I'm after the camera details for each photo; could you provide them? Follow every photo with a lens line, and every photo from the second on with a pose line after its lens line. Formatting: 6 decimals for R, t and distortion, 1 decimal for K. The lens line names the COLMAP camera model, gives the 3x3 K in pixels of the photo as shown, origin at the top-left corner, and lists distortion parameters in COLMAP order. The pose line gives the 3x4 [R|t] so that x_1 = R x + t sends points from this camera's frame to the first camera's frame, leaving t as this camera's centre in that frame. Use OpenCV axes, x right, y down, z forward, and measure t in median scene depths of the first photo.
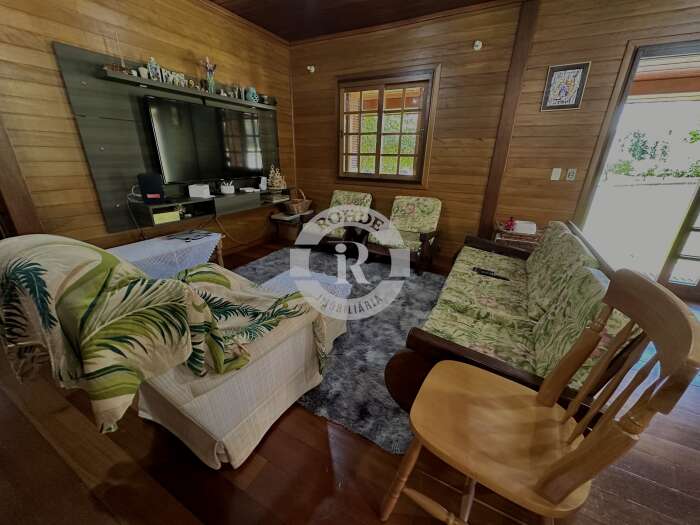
lens RADIAL K [[281.8, 0, 349.1], [0, 281.8, 263.2], [0, 0, 1]] dist [-0.000434, 0.000205]
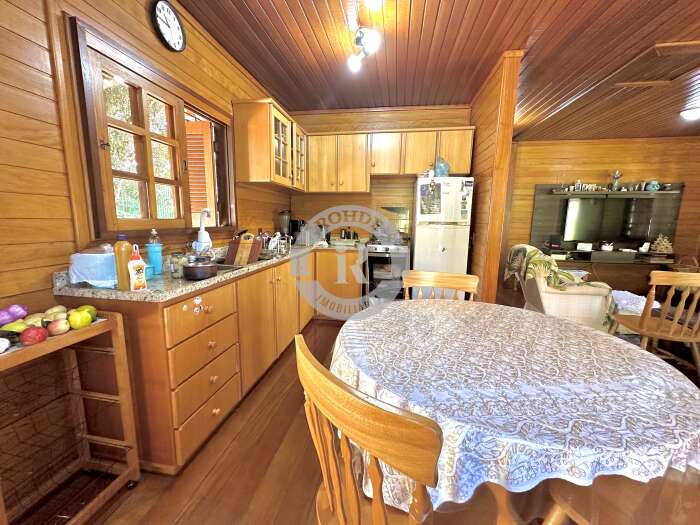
lens RADIAL K [[281.8, 0, 348.7], [0, 281.8, 263.0], [0, 0, 1]] dist [-0.000434, 0.000205]
pose [[0.320998, 0.131268, -0.937939, 0.619090], [-0.341371, 0.939814, 0.014700, 0.296854], [0.883417, 0.315466, 0.346490, -0.807522]]
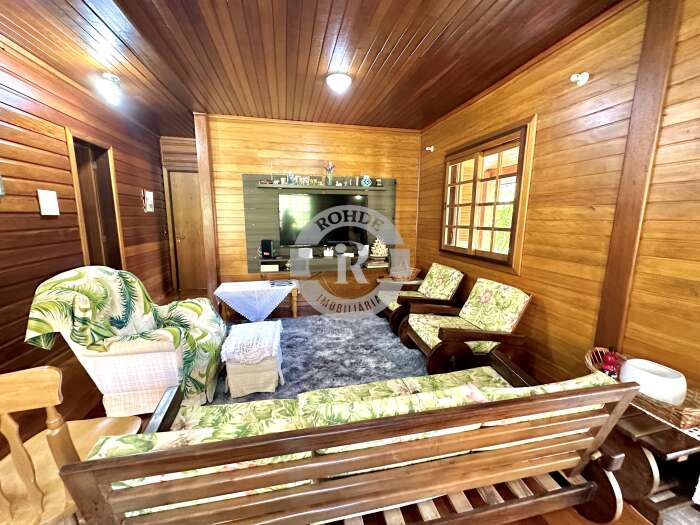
lens RADIAL K [[281.8, 0, 348.5], [0, 281.8, 262.3], [0, 0, 1]] dist [-0.000434, 0.000205]
pose [[0.650760, 0.104010, -0.752126, 0.663836], [-0.261640, 0.960623, -0.093535, -0.144565], [0.712780, 0.257655, 0.652348, 0.281056]]
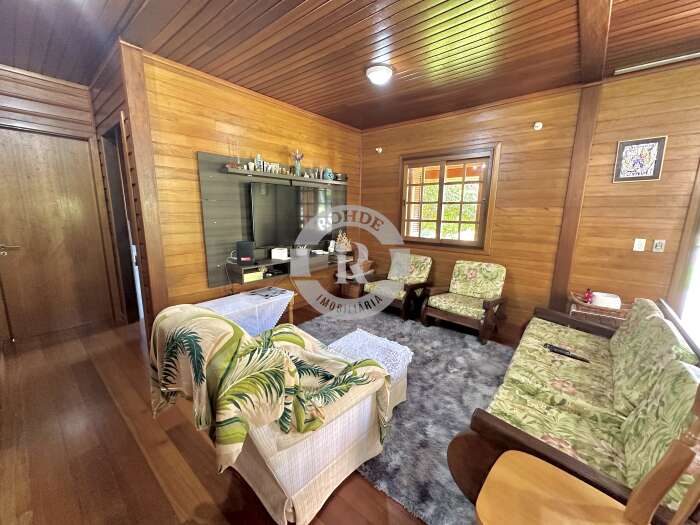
lens RADIAL K [[281.8, 0, 348.4], [0, 281.8, 262.5], [0, 0, 1]] dist [-0.000434, 0.000205]
pose [[0.979312, 0.028870, -0.200285, -0.017378], [-0.064988, 0.982209, -0.176186, -0.034308], [0.191635, 0.185557, 0.963766, -0.068646]]
